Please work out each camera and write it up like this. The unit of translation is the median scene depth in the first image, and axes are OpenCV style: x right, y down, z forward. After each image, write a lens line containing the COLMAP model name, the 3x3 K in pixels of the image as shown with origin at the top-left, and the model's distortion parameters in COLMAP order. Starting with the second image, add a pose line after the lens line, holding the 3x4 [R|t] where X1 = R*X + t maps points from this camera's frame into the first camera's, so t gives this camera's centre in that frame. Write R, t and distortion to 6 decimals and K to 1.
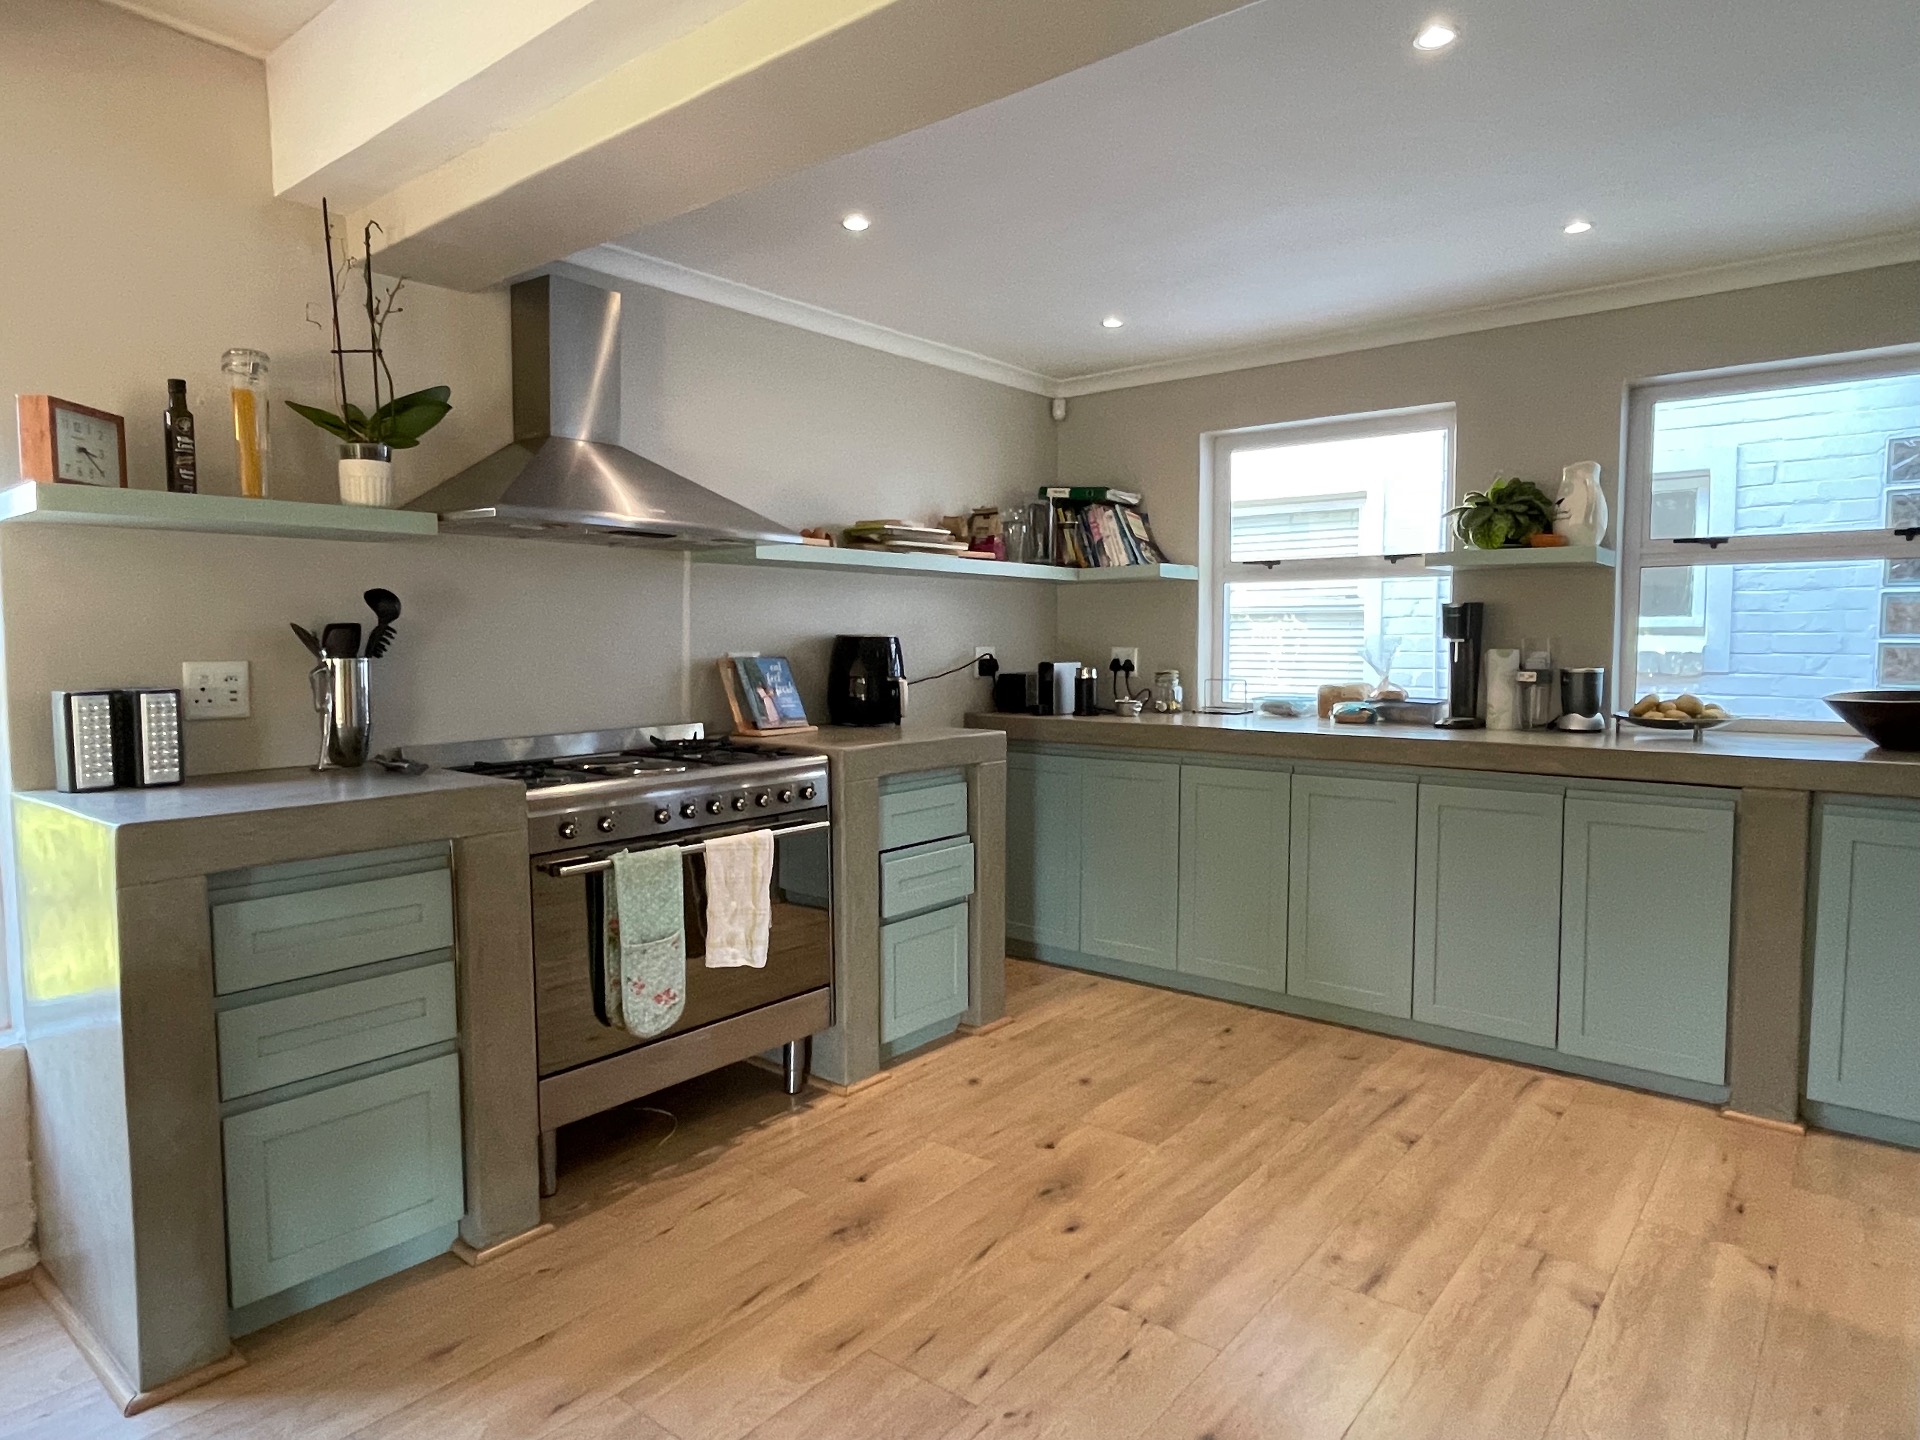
lens RADIAL K [[1148.7, 0, 964.6], [0, 1148.7, 694.1], [0, 0, 1]] dist [0.000960, -0.003471]
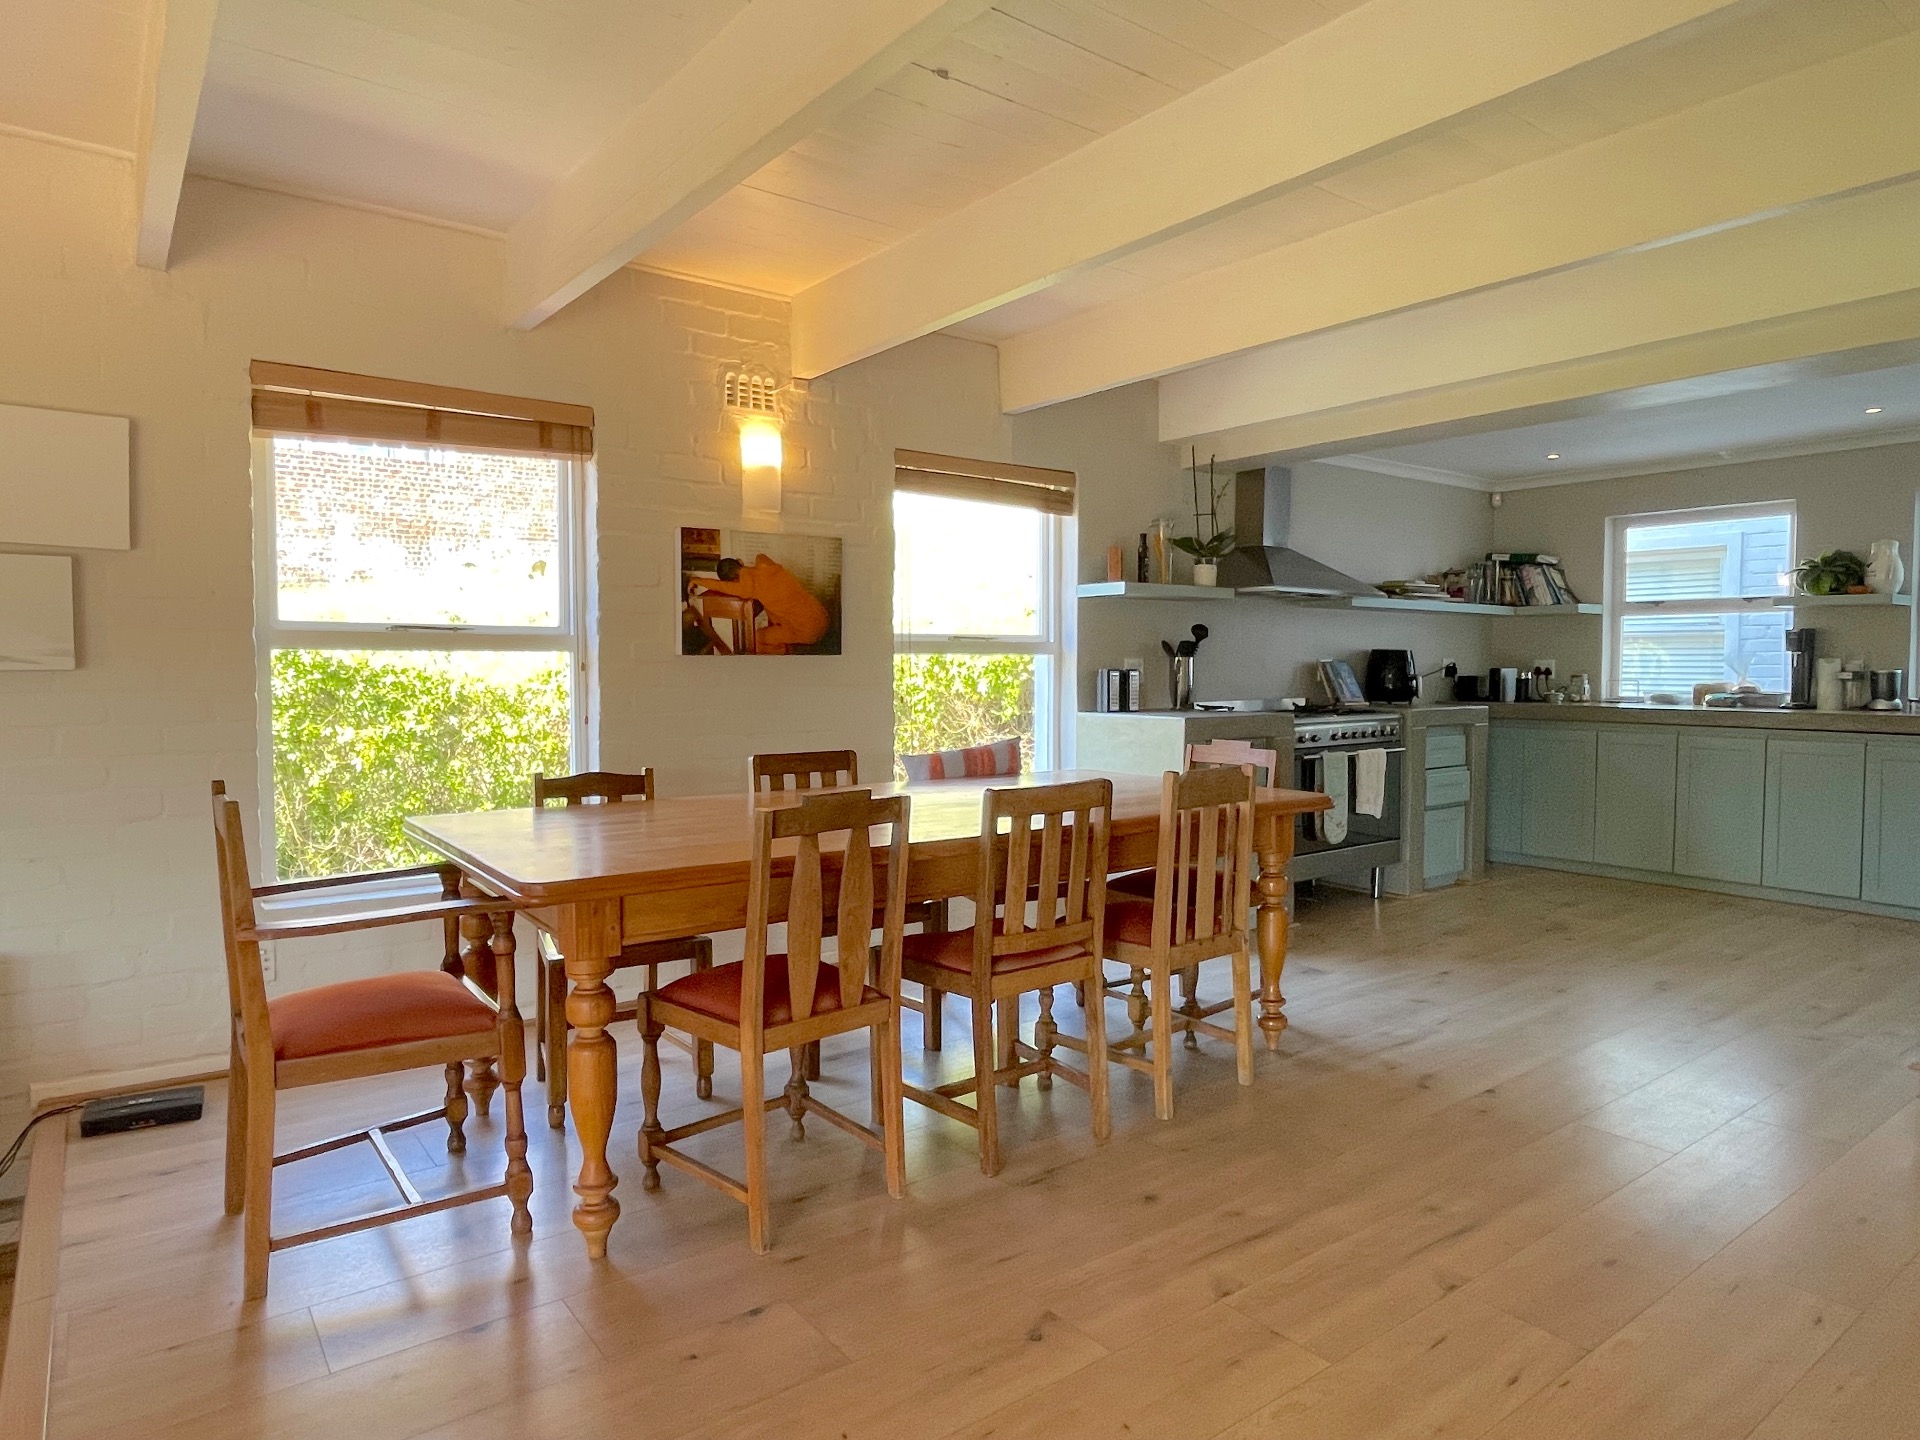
lens RADIAL K [[1148.7, 0, 959.9], [0, 1148.7, 703.0], [0, 0, 1]] dist [0.000960, -0.003471]
pose [[0.970661, 0.012501, -0.240127, -0.292322], [-0.015895, 0.999799, -0.012200, 0.057002], [0.239927, 0.015659, 0.970665, -0.769406]]
